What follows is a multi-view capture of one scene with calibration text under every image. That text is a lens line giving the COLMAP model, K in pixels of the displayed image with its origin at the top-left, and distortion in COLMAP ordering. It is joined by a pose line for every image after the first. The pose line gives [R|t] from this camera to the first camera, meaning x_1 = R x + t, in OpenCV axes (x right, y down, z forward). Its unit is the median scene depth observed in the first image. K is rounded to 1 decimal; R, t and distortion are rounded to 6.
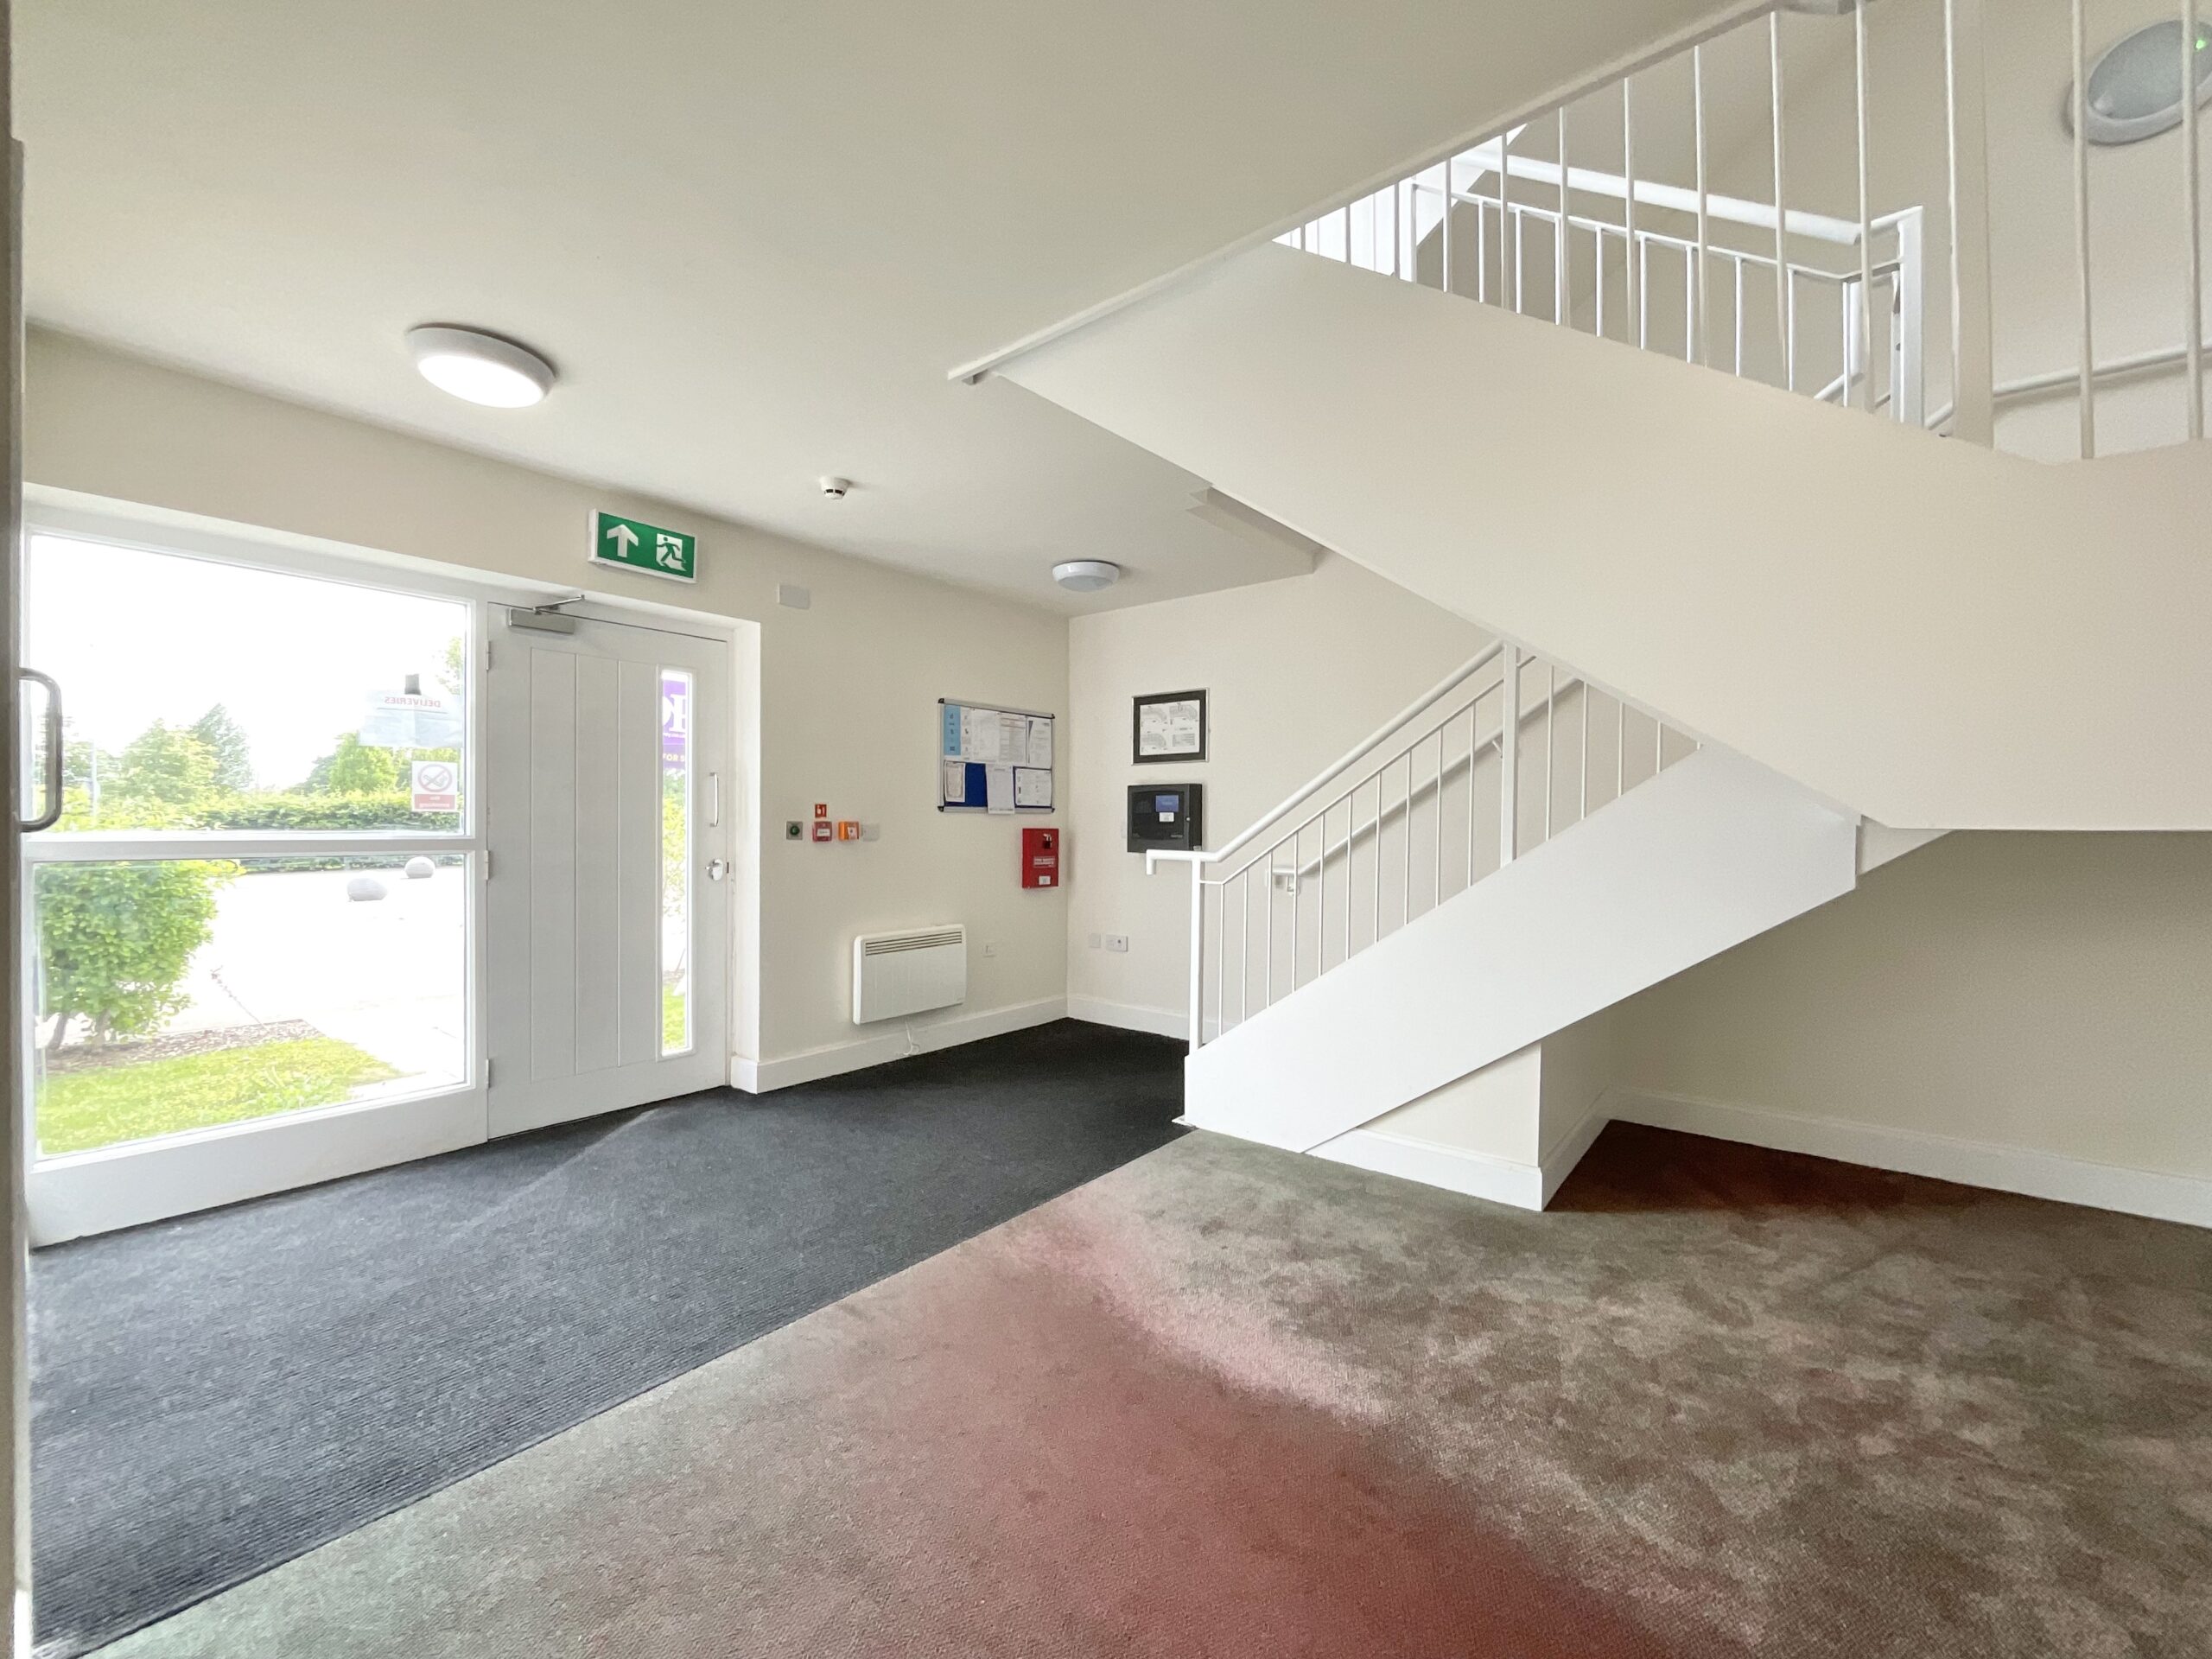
lens RADIAL K [[892.7, 0, 1108.8], [0, 892.7, 826.2], [0, 0, 1]] dist [0.011093, 0.000555]
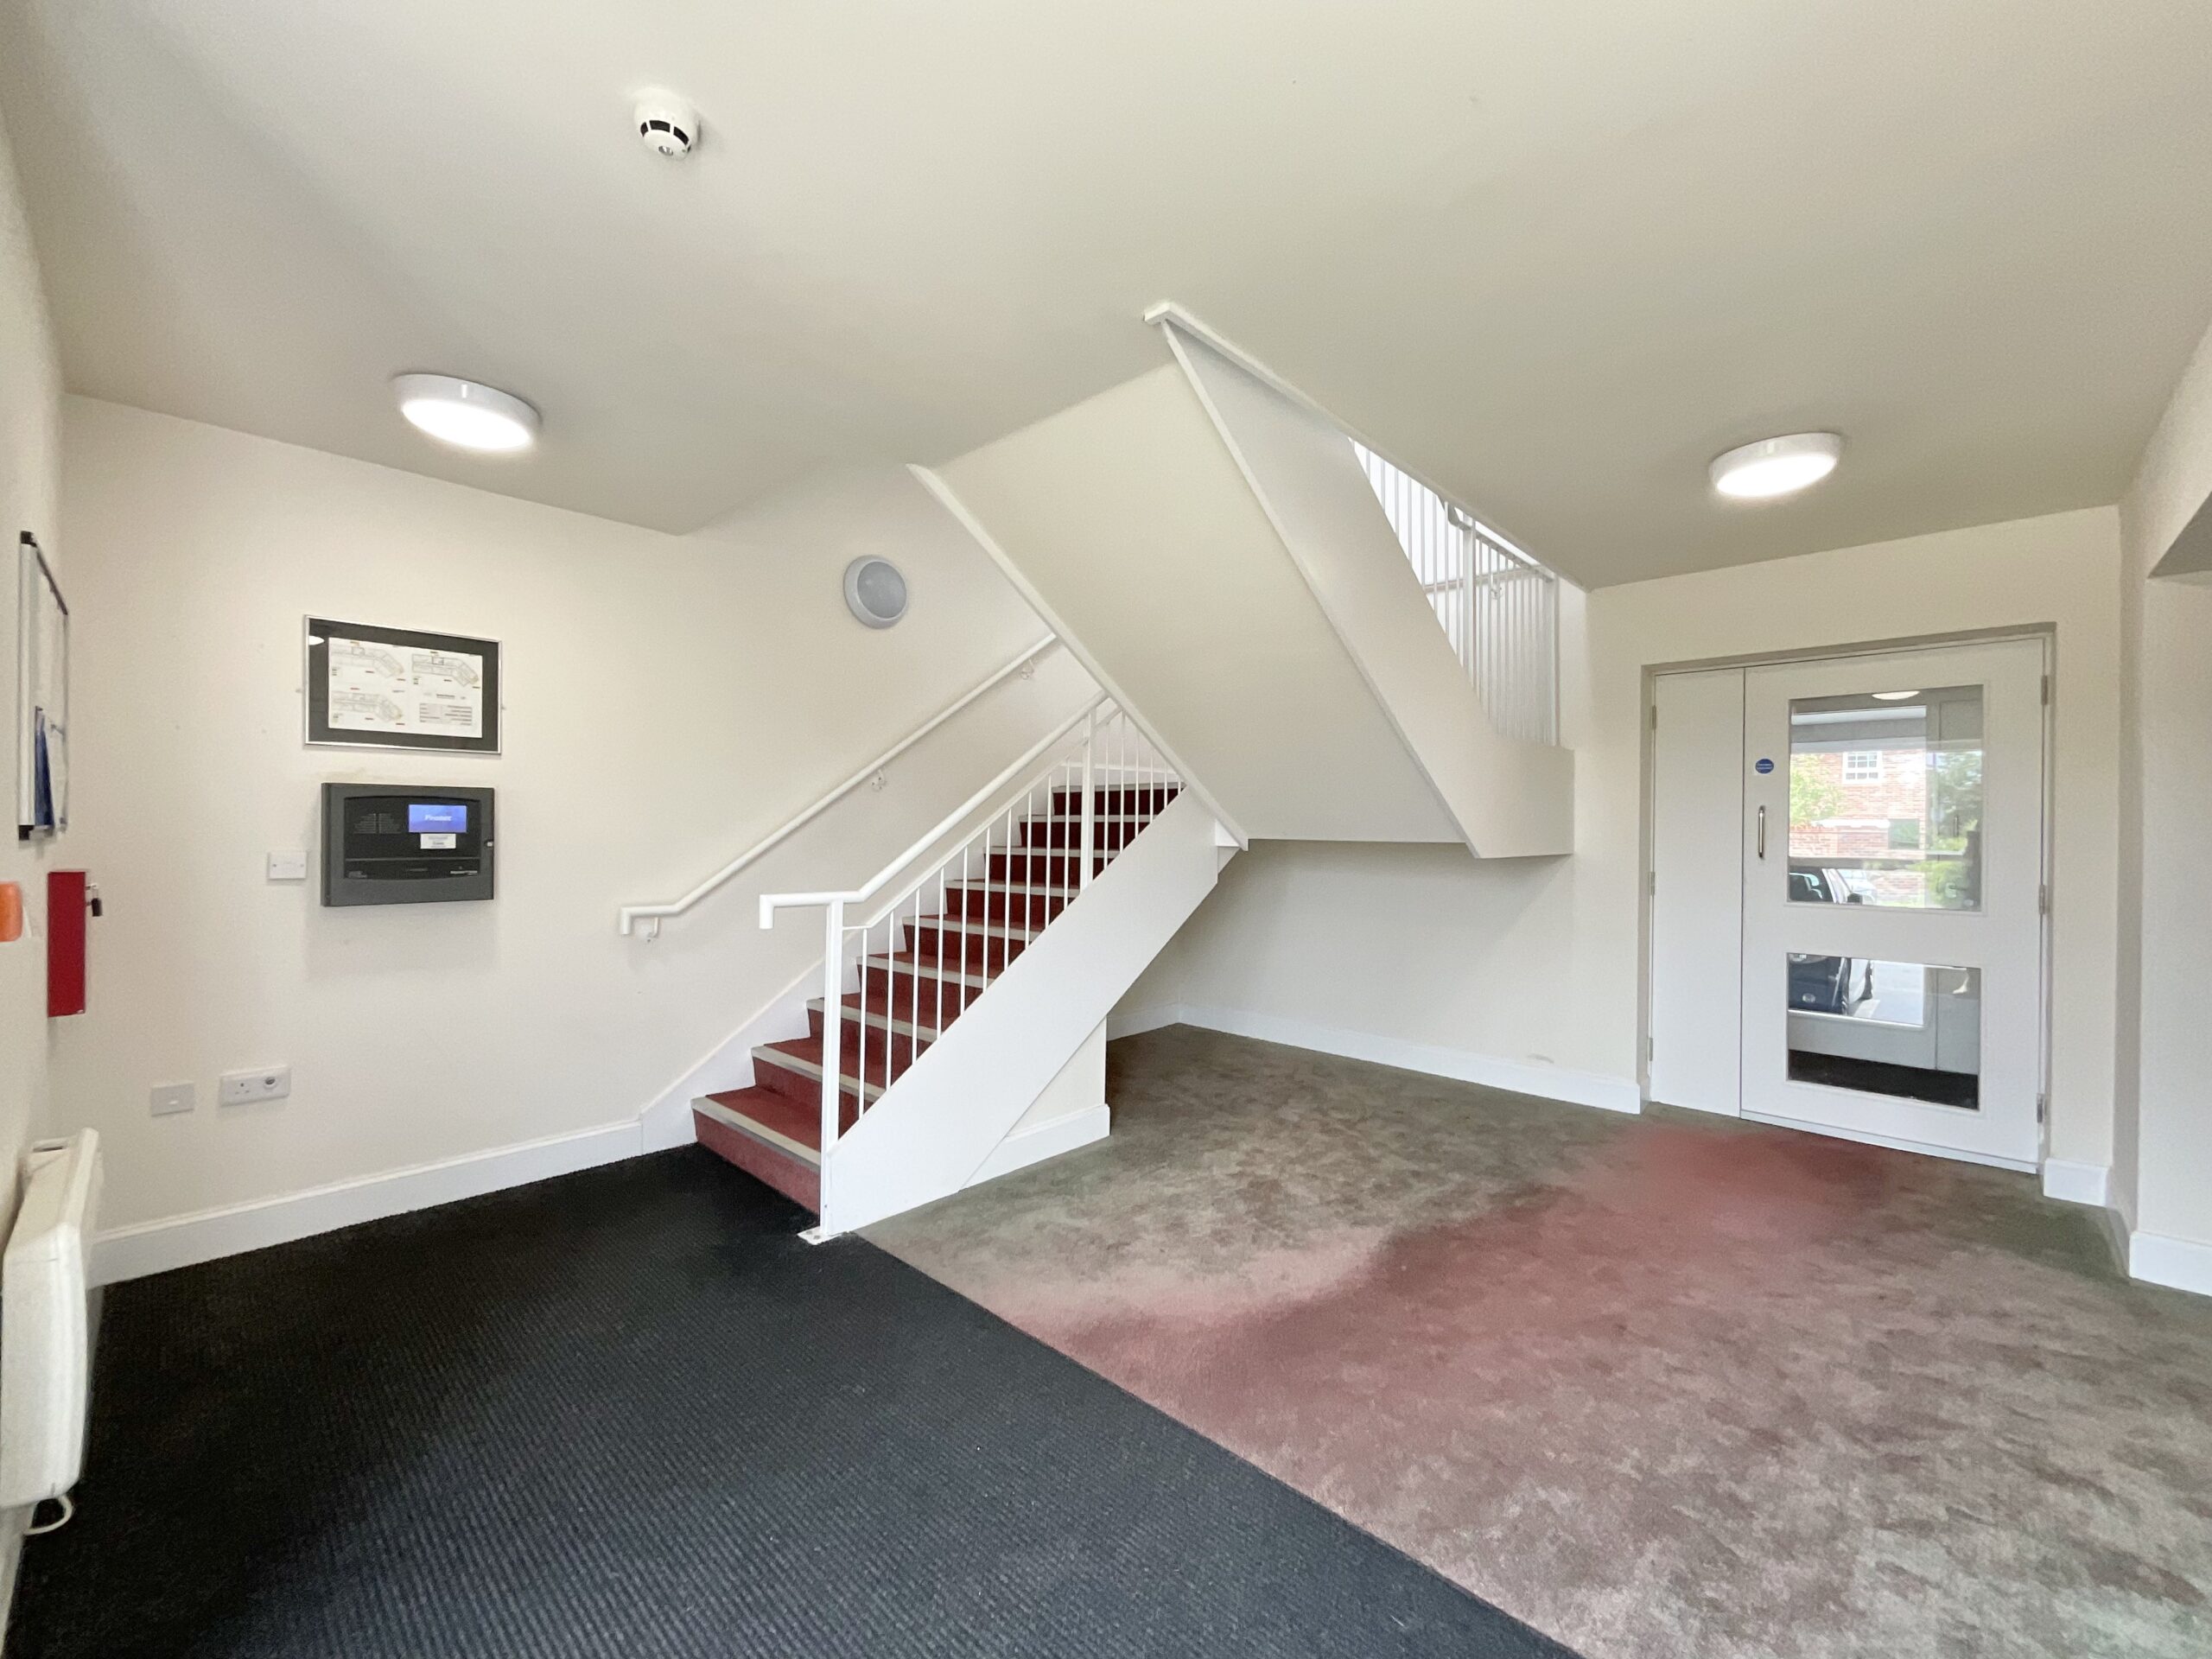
lens RADIAL K [[892.7, 0, 1106.3], [0, 892.7, 826.7], [0, 0, 1]] dist [0.011093, 0.000555]
pose [[0.093262, -0.000452, 0.995642, -0.495922], [-0.004744, 0.999988, 0.000898, -0.022965], [-0.995630, -0.004807, 0.093259, 0.501478]]
